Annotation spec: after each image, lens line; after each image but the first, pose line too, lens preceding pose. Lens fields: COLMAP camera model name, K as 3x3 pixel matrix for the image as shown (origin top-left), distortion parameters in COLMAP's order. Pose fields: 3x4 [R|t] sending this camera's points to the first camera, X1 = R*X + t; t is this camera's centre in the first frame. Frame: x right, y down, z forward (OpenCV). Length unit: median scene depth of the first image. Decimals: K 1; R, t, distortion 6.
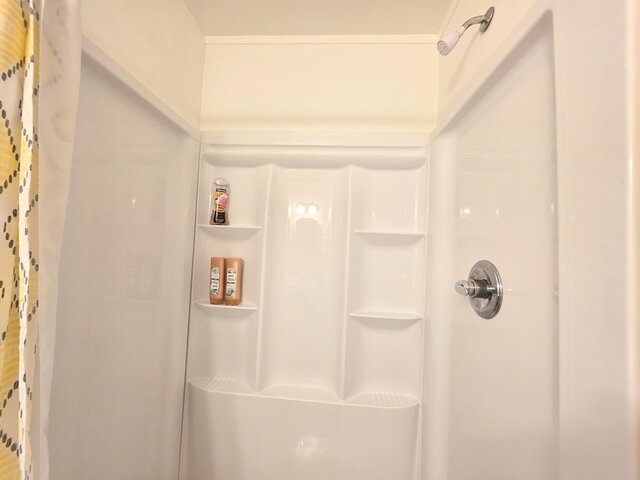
lens RADIAL K [[258.2, 0, 321.4], [0, 258.2, 241.9], [0, 0, 1]] dist [0.000211, -0.000275]
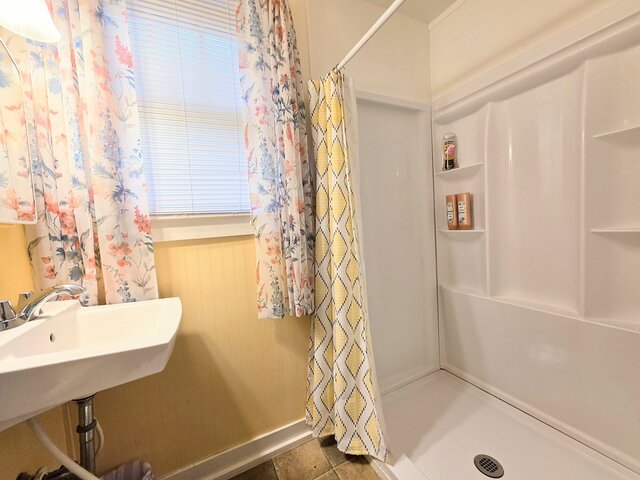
lens RADIAL K [[256.1, 0, 318.5], [0, 256.1, 239.4], [0, 0, 1]] dist [0.001406, -0.000111]
pose [[0.517360, -0.022215, -0.855480, 0.365787], [0.121462, 0.991449, 0.047709, 0.142904], [0.847104, -0.128591, 0.515634, -0.277344]]
